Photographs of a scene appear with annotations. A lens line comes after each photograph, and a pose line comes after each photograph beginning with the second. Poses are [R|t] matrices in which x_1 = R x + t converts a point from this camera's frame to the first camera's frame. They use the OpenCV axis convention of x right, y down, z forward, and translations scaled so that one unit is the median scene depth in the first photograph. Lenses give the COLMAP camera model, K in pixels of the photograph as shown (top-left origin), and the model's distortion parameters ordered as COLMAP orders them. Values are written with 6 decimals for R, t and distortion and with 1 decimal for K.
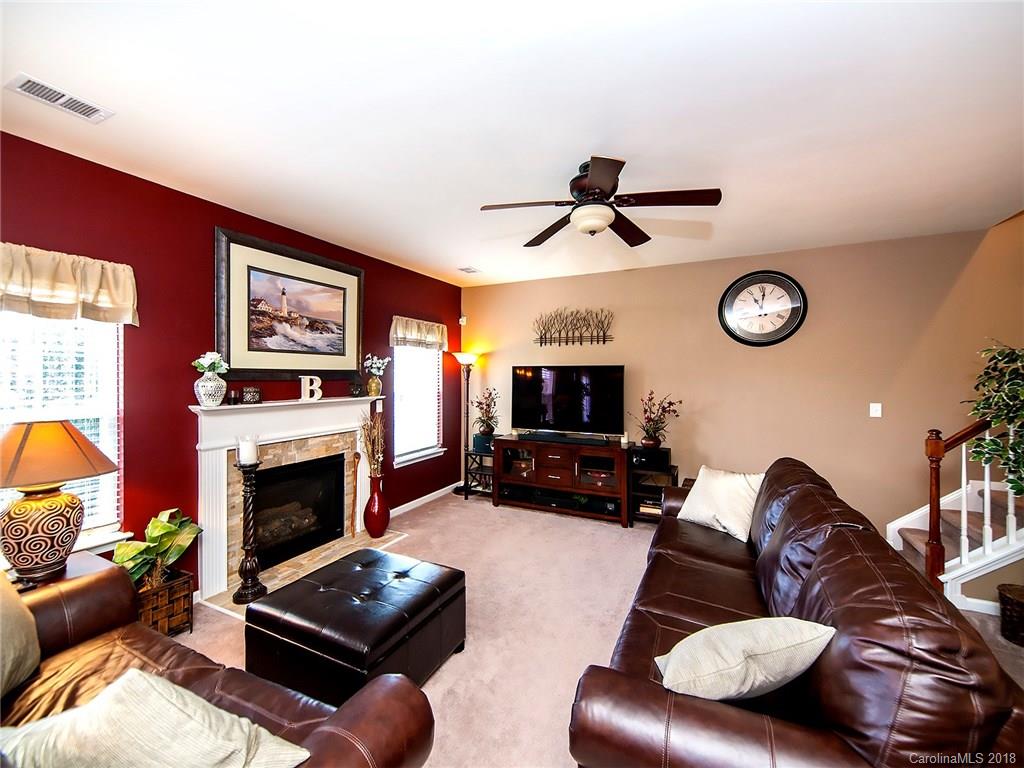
lens RADIAL K [[410.7, 0, 510.6], [0, 410.7, 391.0], [0, 0, 1]] dist [-0.016818, -0.000276]
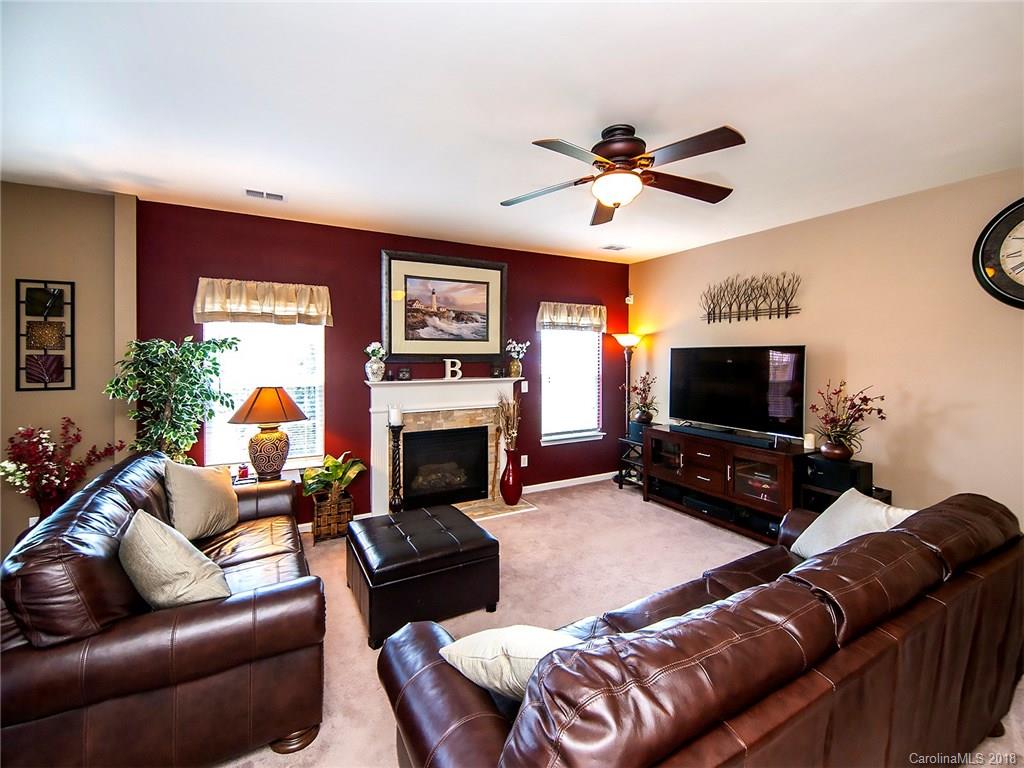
lens RADIAL K [[432.2, 0, 512.8], [0, 432.2, 378.1], [0, 0, 1]] dist [-0.000212, -0.000183]
pose [[0.816341, 0.029011, -0.576841, 0.345241], [-0.020374, 0.999563, 0.021437, -0.010346], [0.577211, -0.005747, 0.816575, 0.050419]]
